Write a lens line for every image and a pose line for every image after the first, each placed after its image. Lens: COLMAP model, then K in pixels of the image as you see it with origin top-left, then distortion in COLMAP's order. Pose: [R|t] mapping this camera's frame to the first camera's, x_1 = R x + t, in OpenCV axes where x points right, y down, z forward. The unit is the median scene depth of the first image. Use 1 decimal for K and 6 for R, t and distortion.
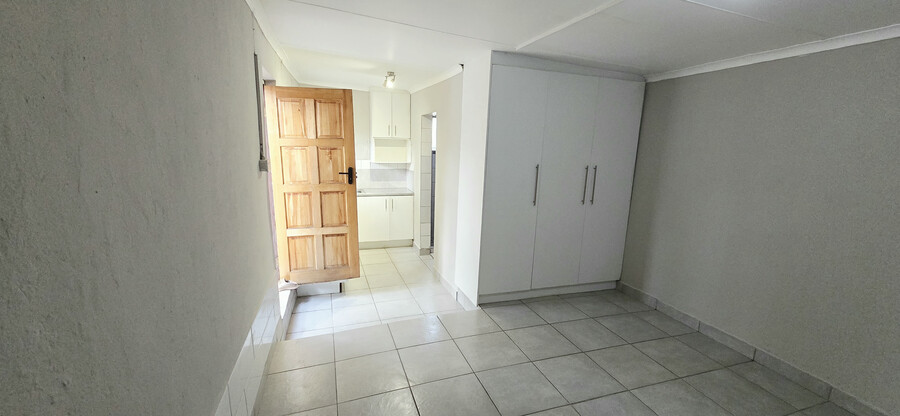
lens RADIAL K [[358.5, 0, 445.6], [0, 358.5, 210.4], [0, 0, 1]] dist [-0.008242, -0.000275]
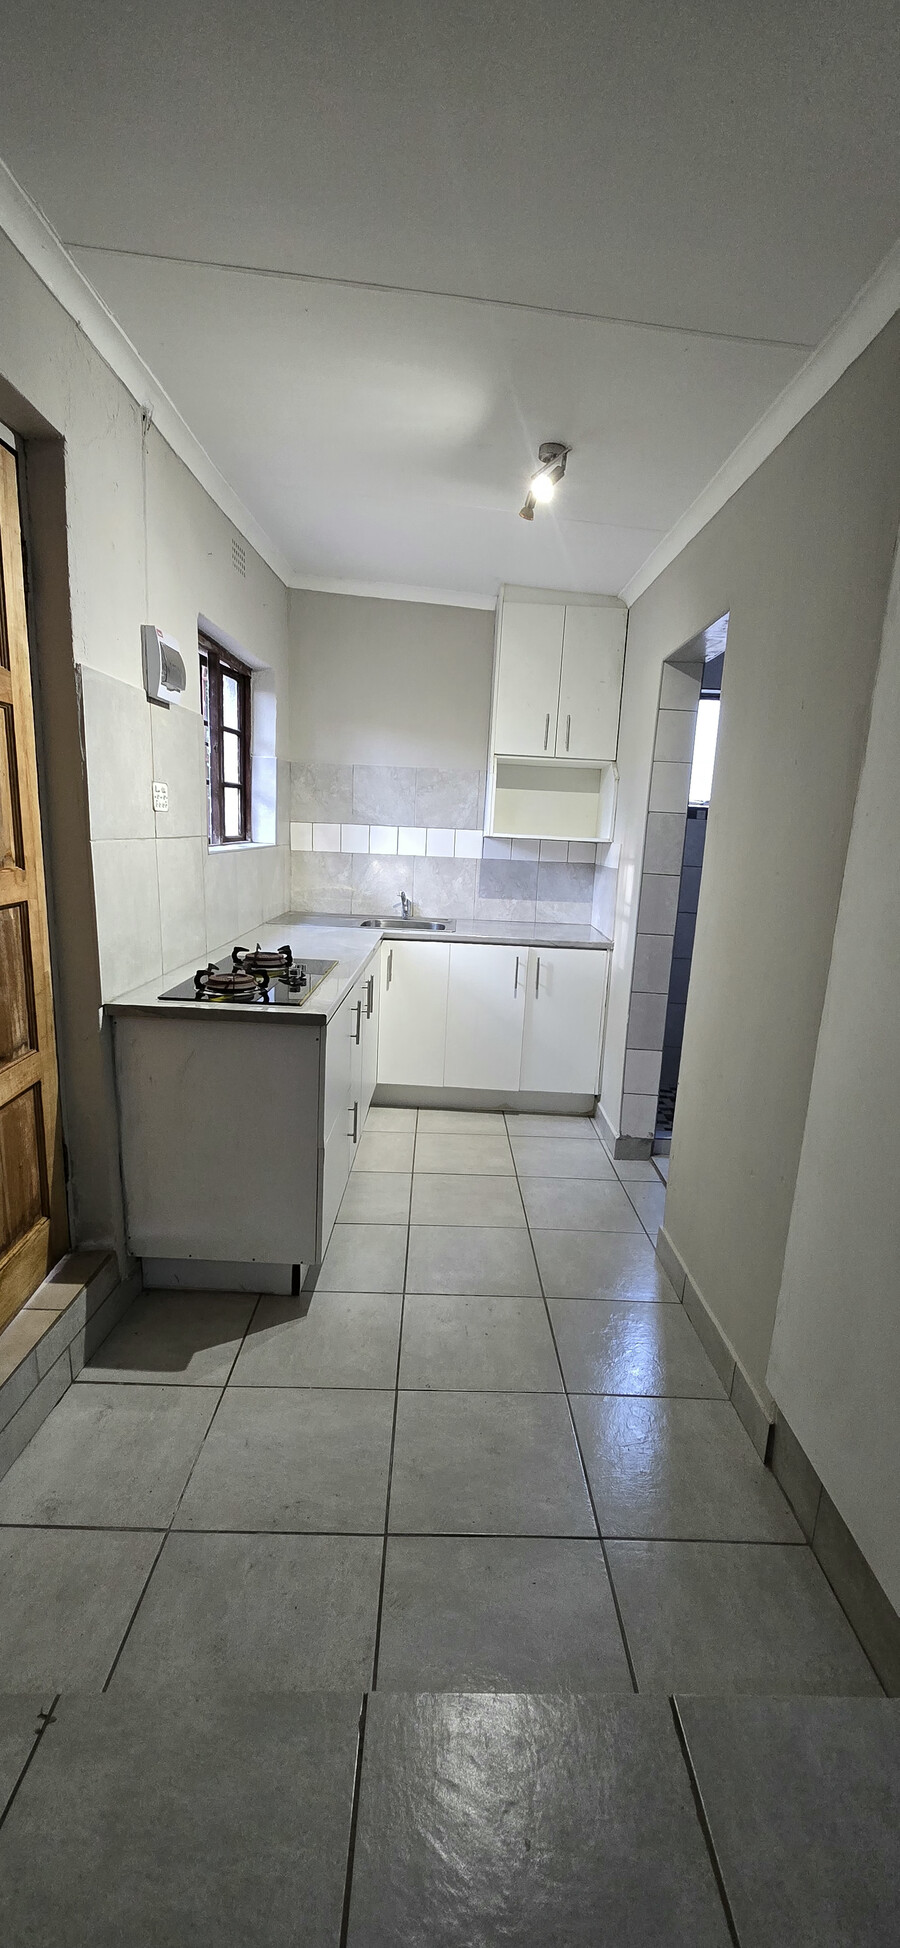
lens RADIAL K [[775.9, 0, 445.8], [0, 775.9, 977.5], [0, 0, 1]] dist [-0.008242, -0.000275]
pose [[0.950385, 0.081715, -0.300153, -0.026536], [-0.083535, 0.996482, 0.006787, -0.013734], [0.299652, 0.018623, 0.953867, 0.374695]]
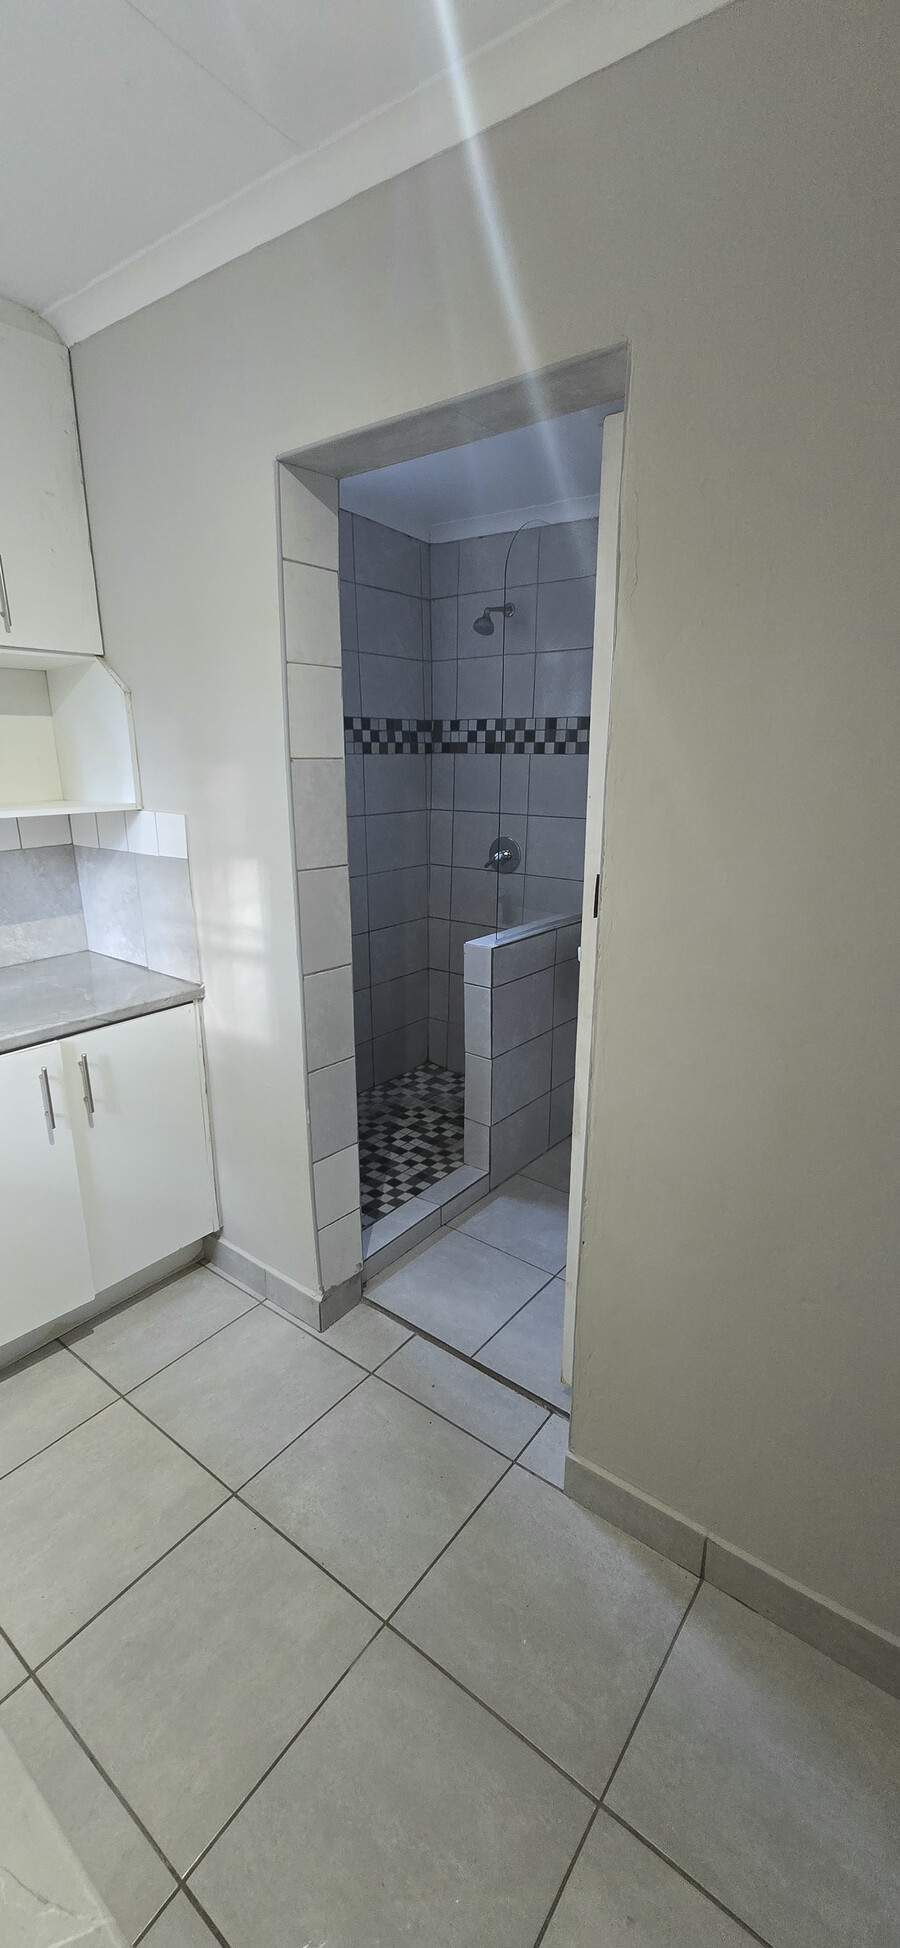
lens RADIAL K [[775.9, 0, 454.8], [0, 775.9, 981.1], [0, 0, 1]] dist [-0.008242, -0.000275]
pose [[0.822963, -0.174620, 0.540591, -0.201391], [0.118493, 0.983420, 0.137275, -0.094201], [-0.555599, -0.048916, 0.830010, 0.674286]]
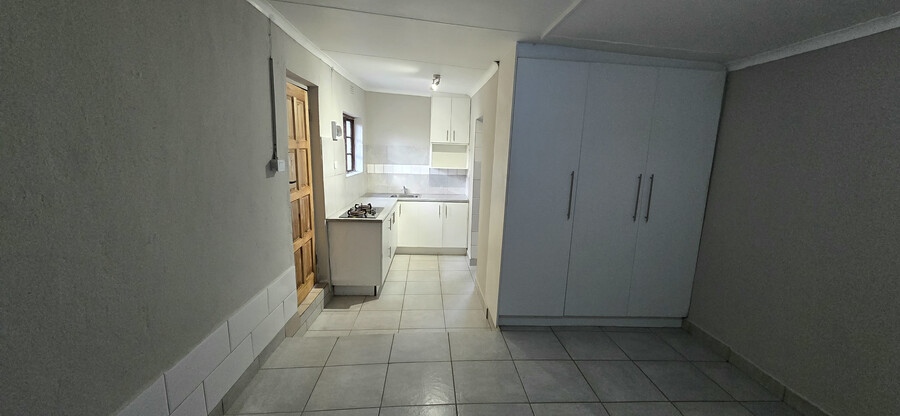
lens RADIAL K [[358.5, 0, 452.0], [0, 358.5, 210.6], [0, 0, 1]] dist [-0.008242, -0.000275]
pose [[0.967717, 0.050479, -0.246934, 0.115566], [-0.056686, 0.998228, -0.018087, -0.001018], [0.245583, 0.031501, 0.968864, 0.060013]]
